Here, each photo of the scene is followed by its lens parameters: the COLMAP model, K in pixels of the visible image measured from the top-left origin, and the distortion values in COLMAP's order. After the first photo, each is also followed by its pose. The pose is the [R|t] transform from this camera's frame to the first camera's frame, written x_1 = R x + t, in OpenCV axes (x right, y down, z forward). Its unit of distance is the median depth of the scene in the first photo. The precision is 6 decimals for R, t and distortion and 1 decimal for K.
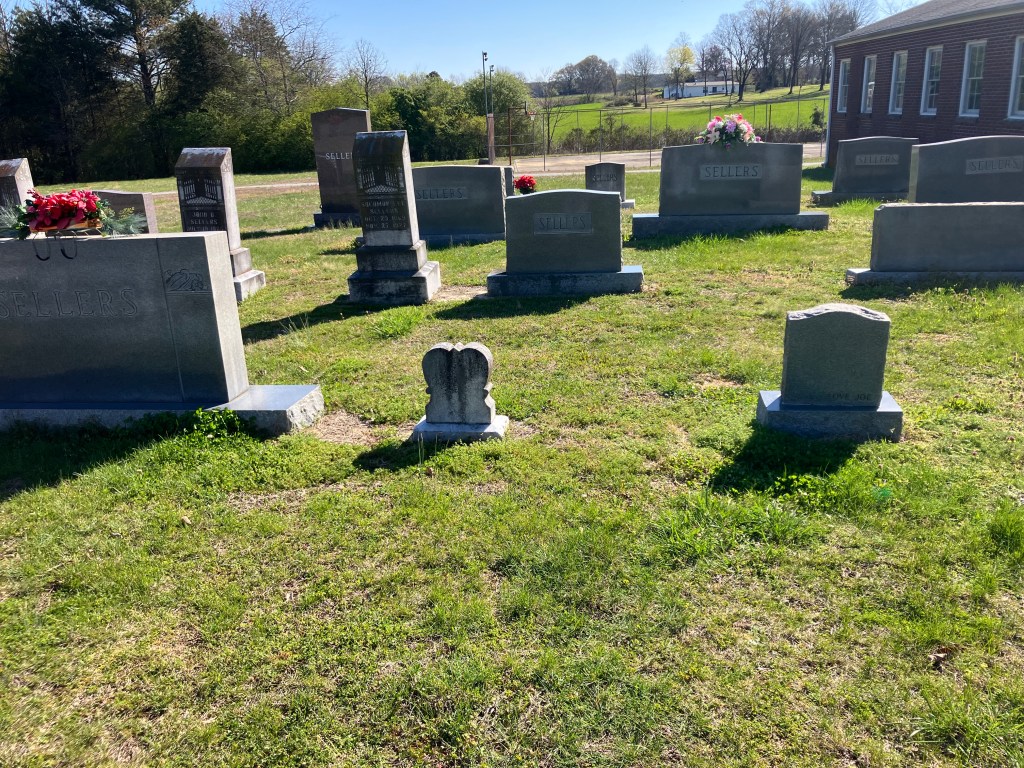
lens RADIAL K [[883.8, 0, 496.3], [0, 883.8, 380.2], [0, 0, 1]] dist [0.057925, -0.071731]
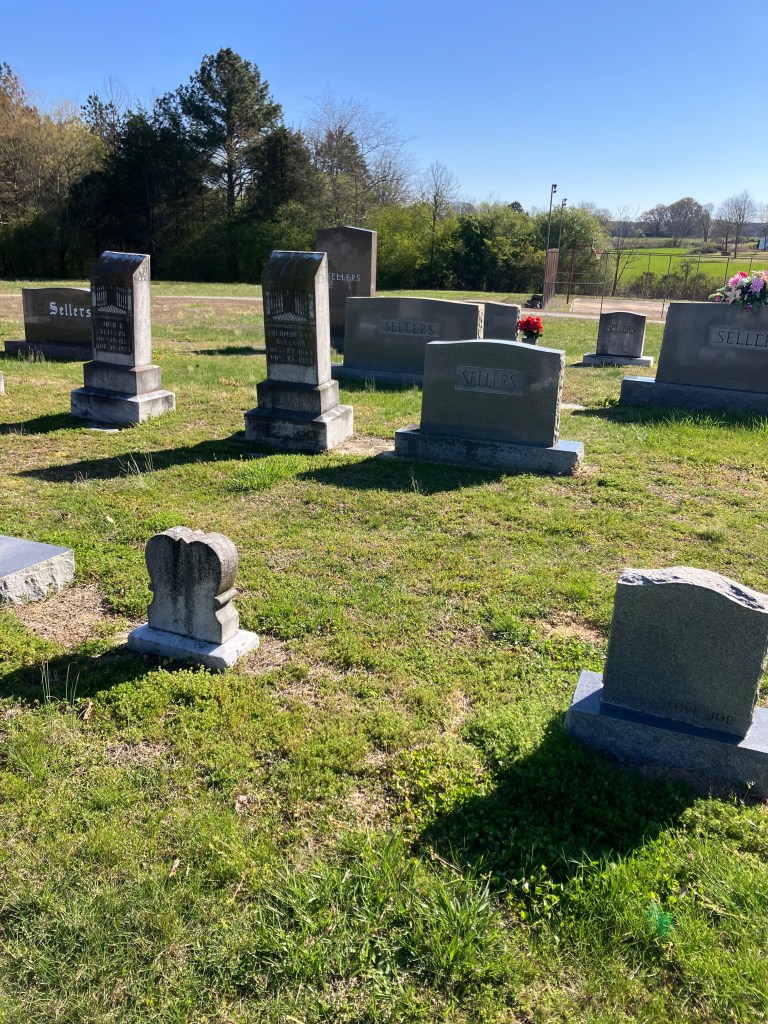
lens RADIAL K [[859.9, 0, 384.0], [0, 859.9, 512.0], [0, 0, 1]] dist [0.041372, -0.073462]
pose [[0.969013, 0.148339, -0.197509, 0.151547], [-0.146008, 0.988931, 0.026396, -0.060118], [0.199238, 0.003260, 0.979946, 0.183610]]
